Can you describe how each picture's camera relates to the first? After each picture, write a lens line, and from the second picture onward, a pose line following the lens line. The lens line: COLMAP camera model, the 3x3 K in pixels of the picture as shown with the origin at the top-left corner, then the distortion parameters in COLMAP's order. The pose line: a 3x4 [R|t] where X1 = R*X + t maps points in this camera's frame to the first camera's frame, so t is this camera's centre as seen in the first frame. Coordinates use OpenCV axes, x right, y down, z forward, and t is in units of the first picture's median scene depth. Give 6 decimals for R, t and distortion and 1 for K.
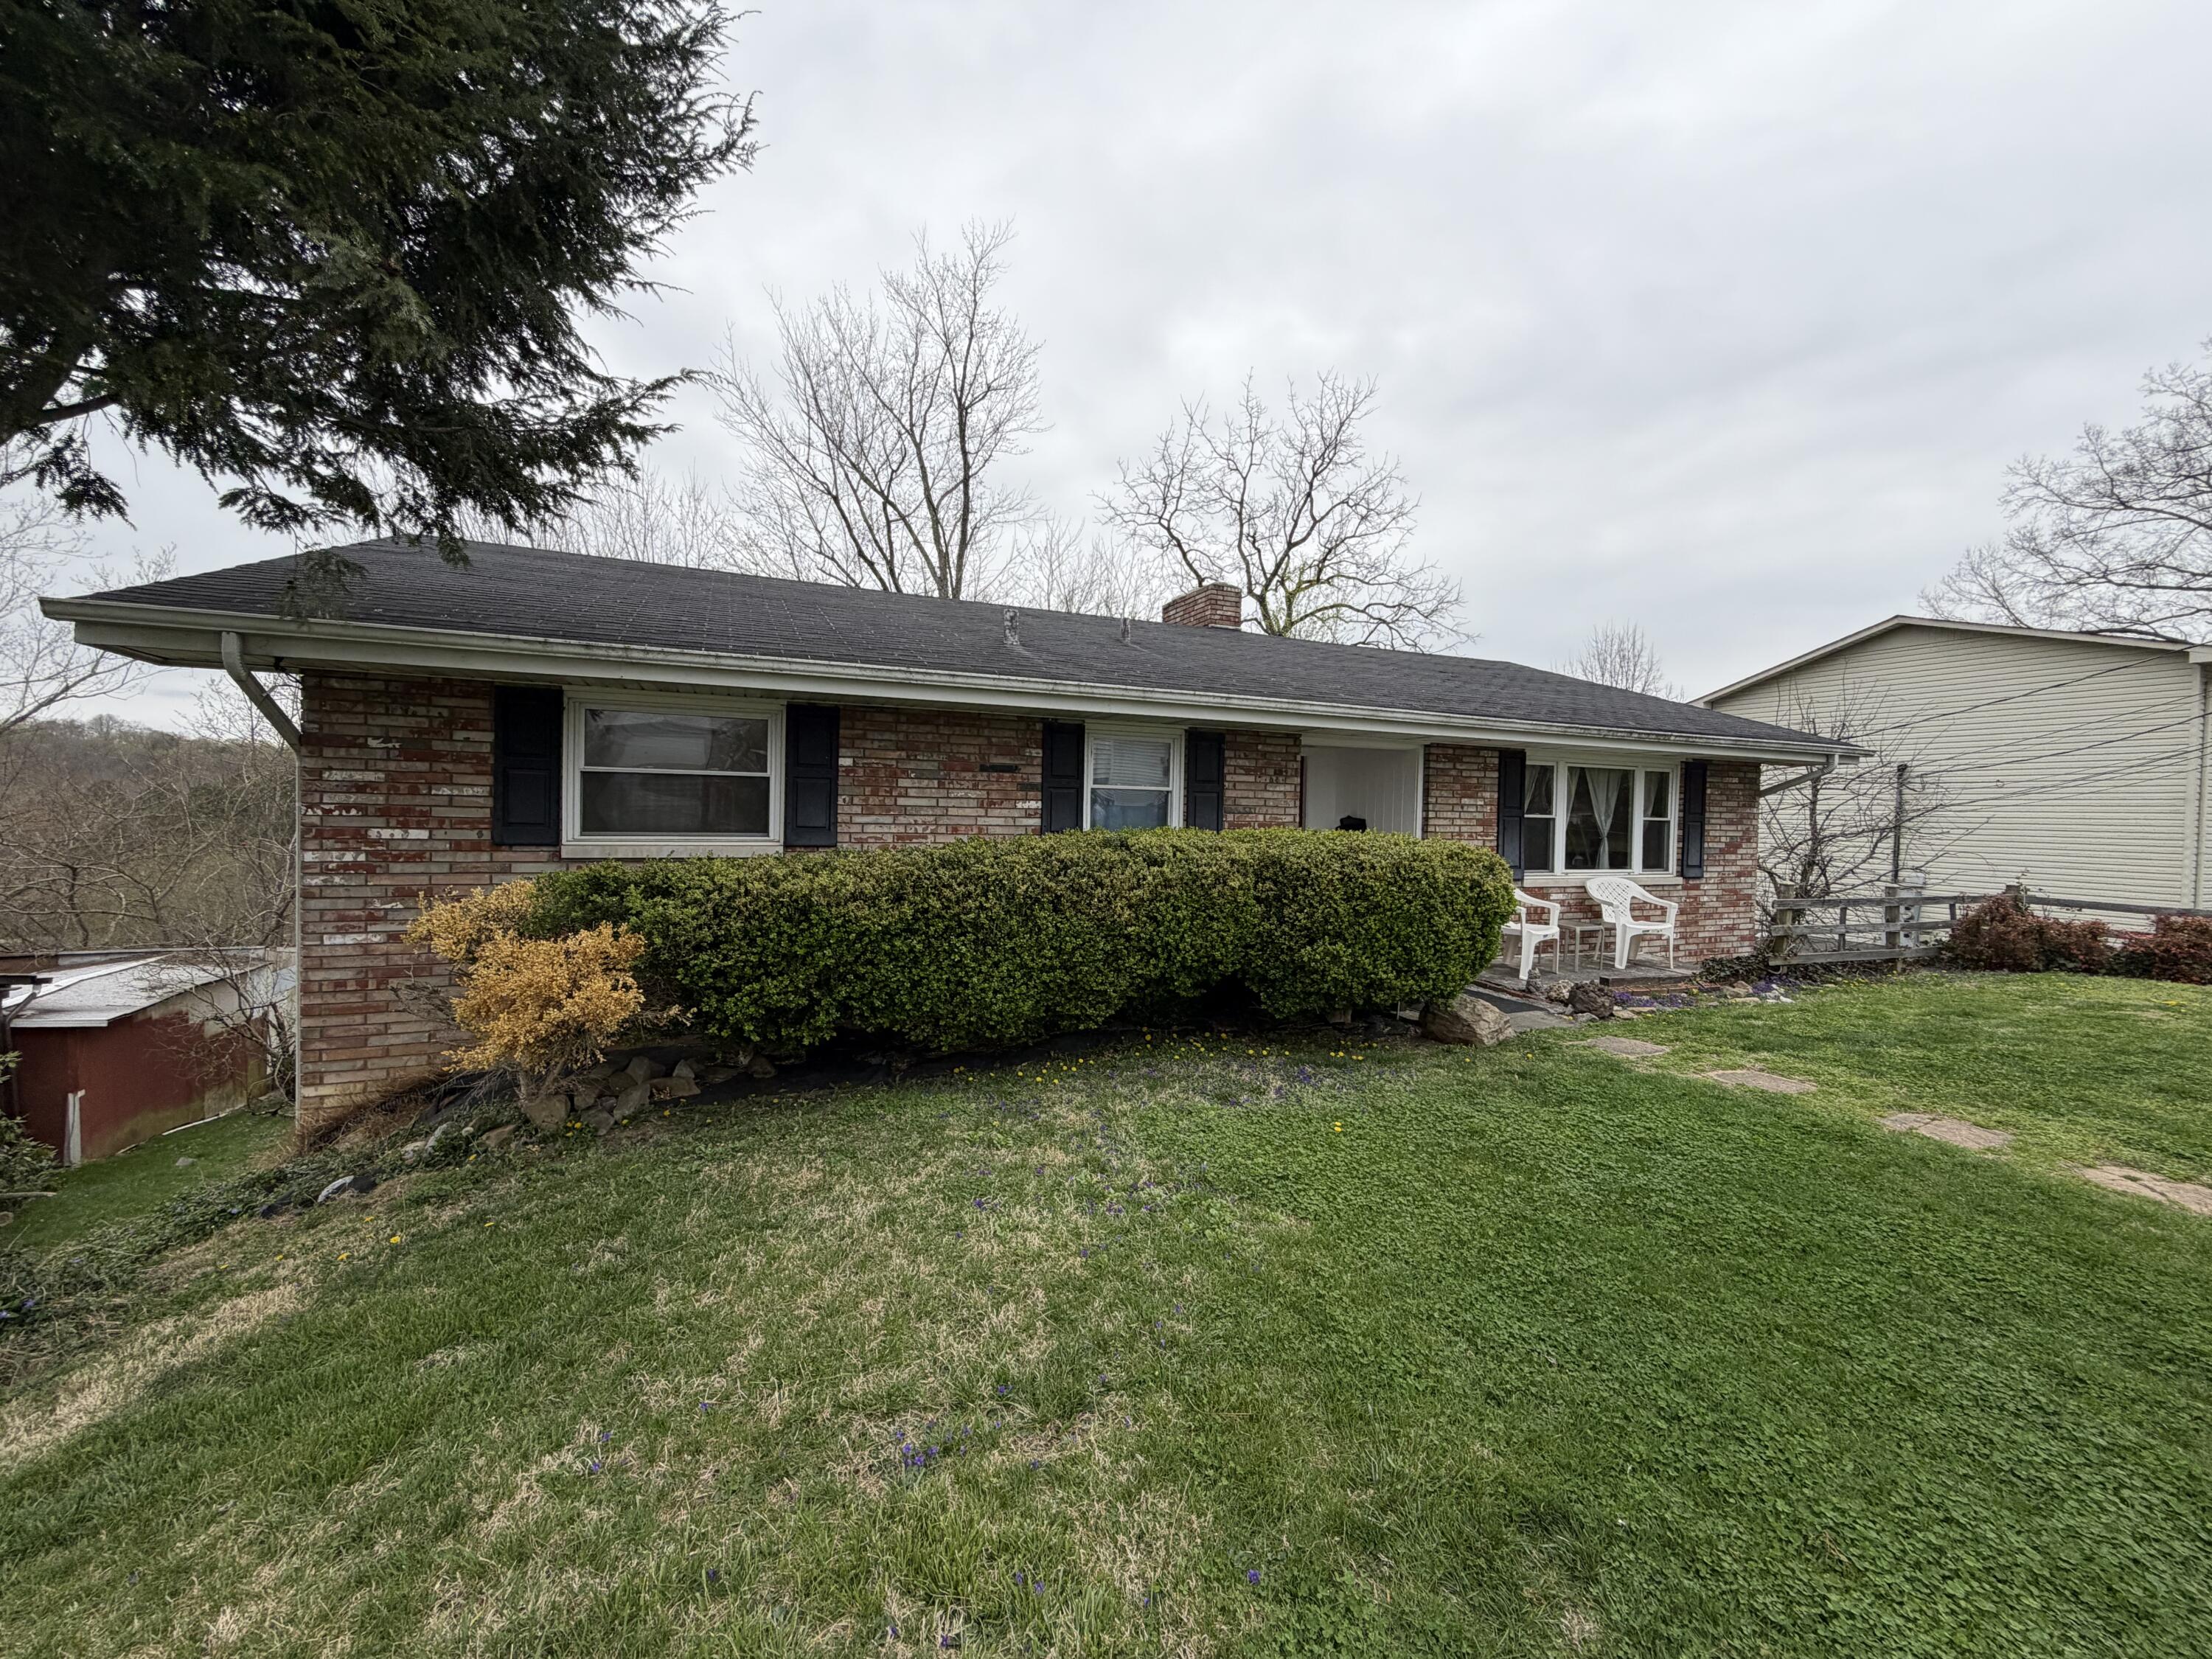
lens RADIAL K [[868.5, 0, 1101.8], [0, 868.5, 834.0], [0, 0, 1]] dist [0.001170, 0.000032]
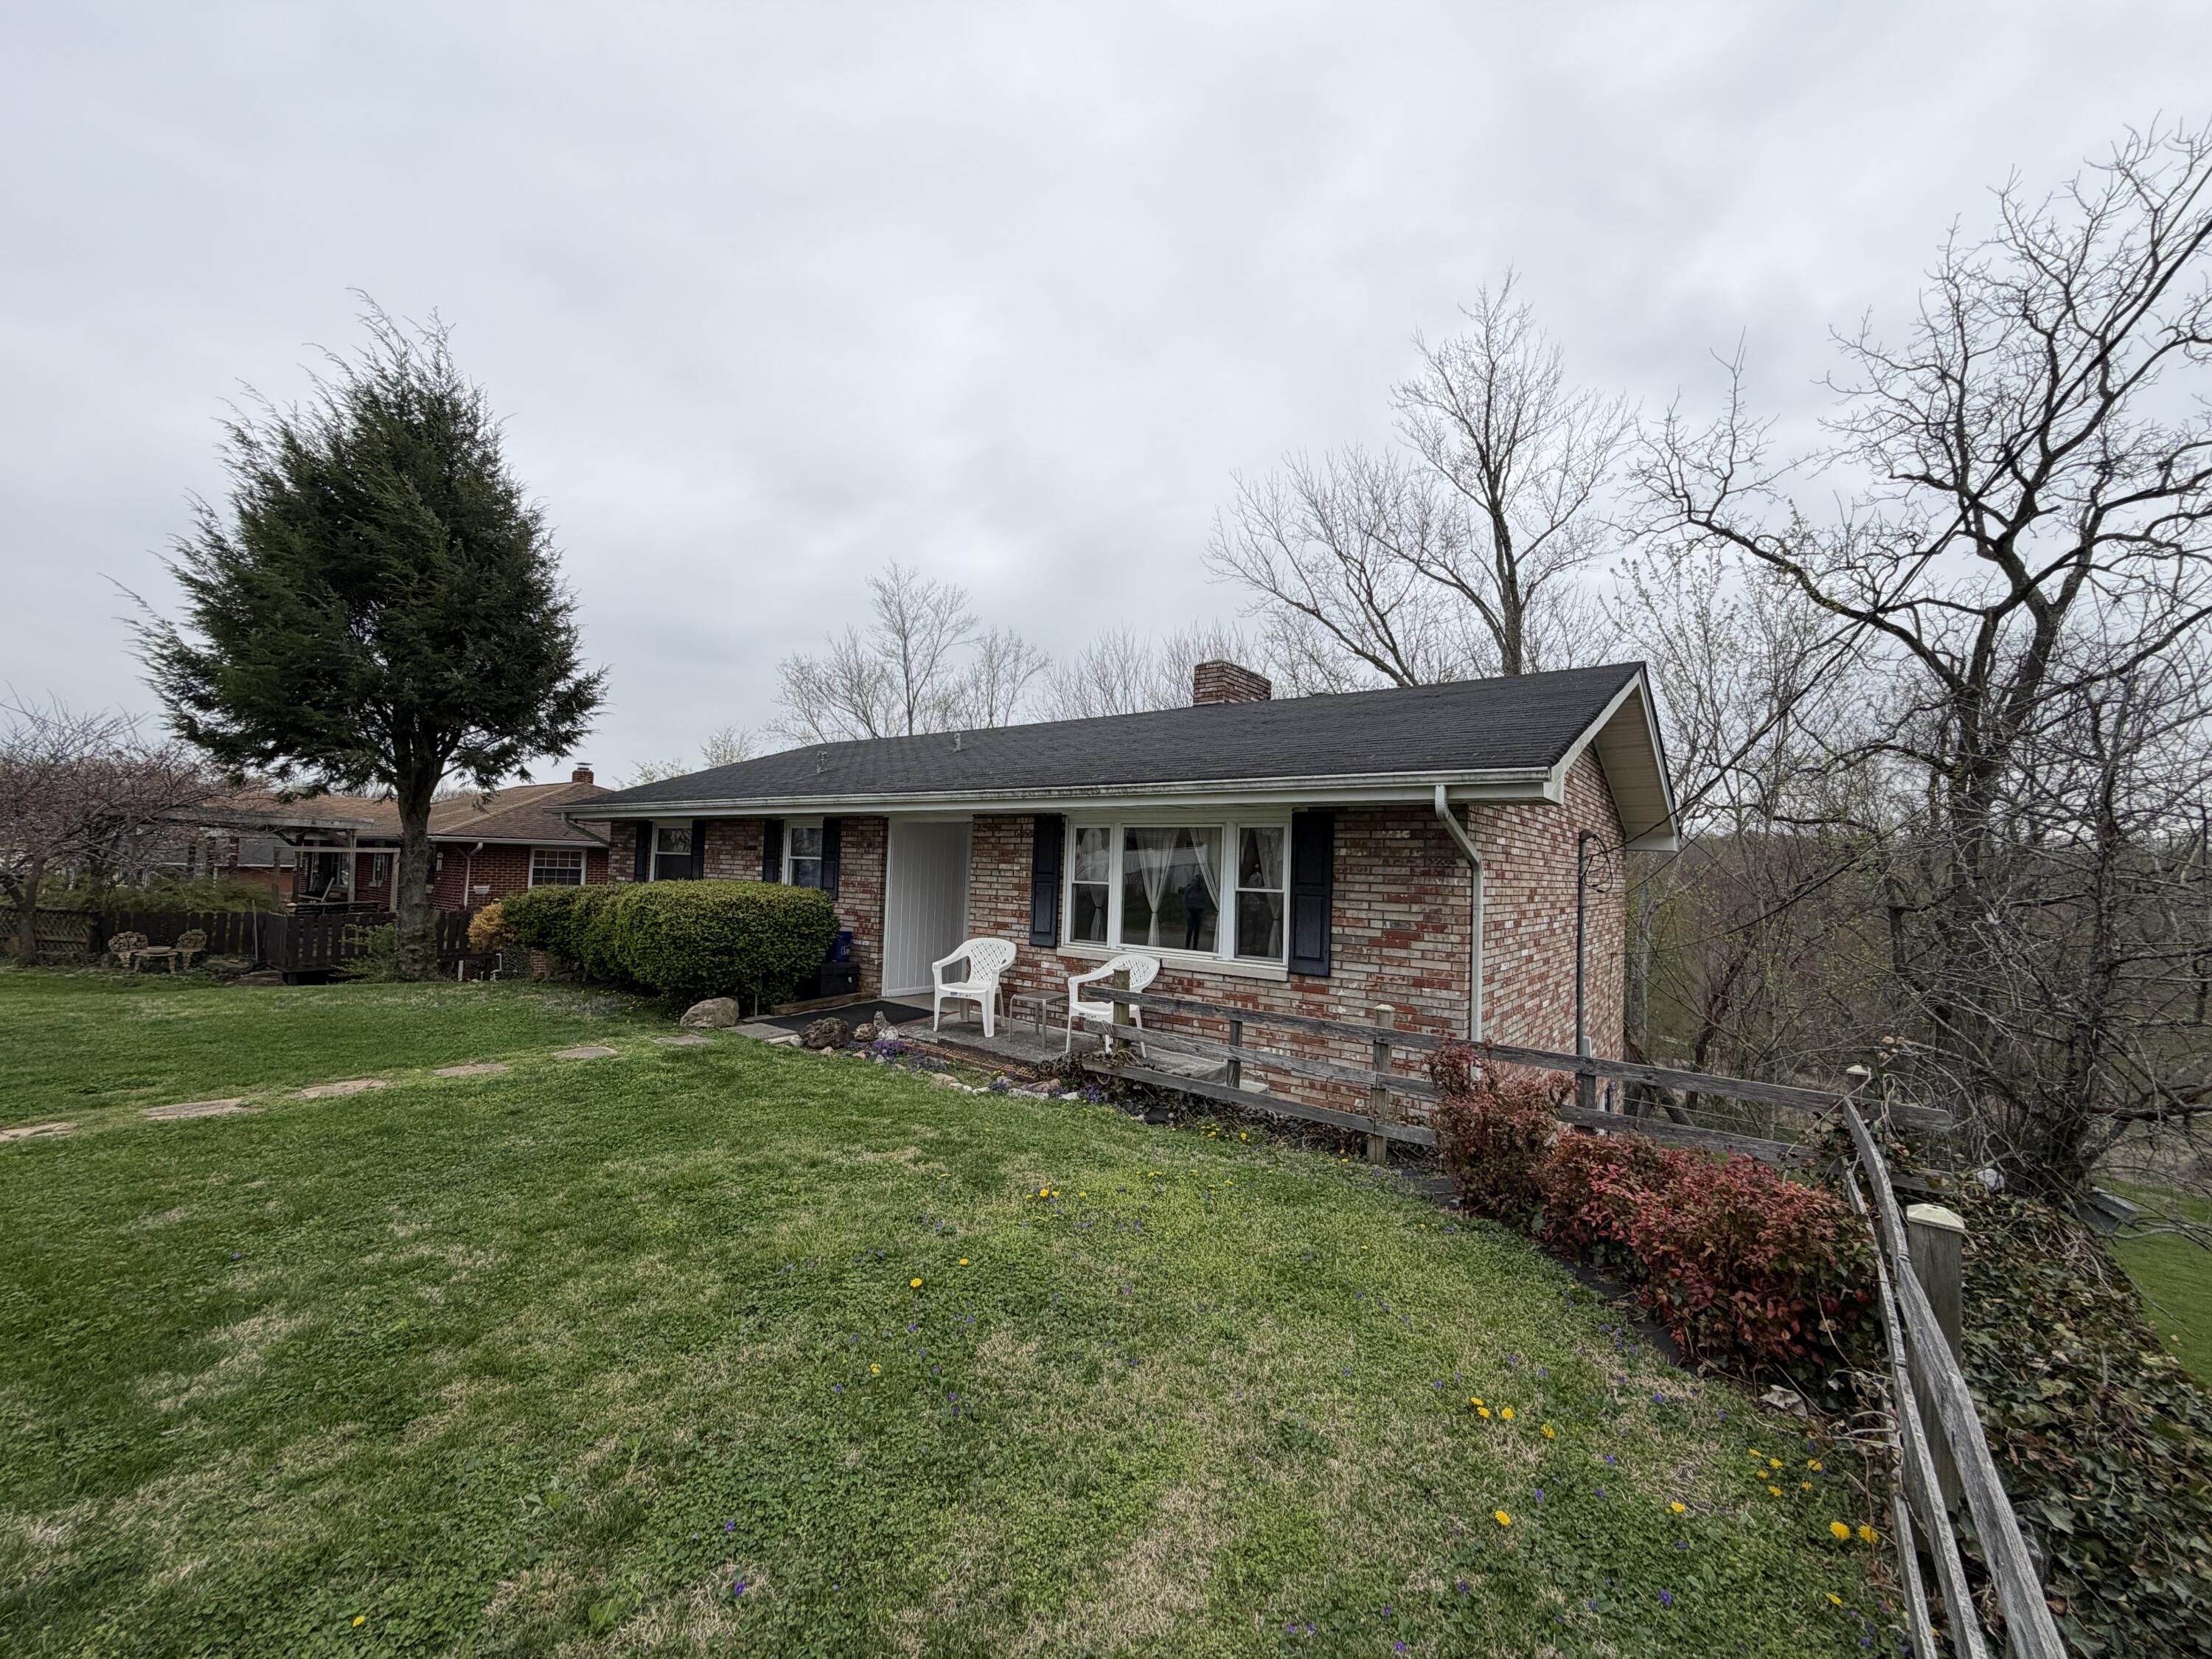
lens RADIAL K [[868.5, 0, 1101.8], [0, 868.5, 834.0], [0, 0, 1]] dist [0.001170, 0.000032]
pose [[0.485515, -0.043371, -0.873152, 1.301674], [-0.047945, 0.995945, -0.076130, -0.001865], [0.872913, 0.078825, 0.481467, 0.544820]]
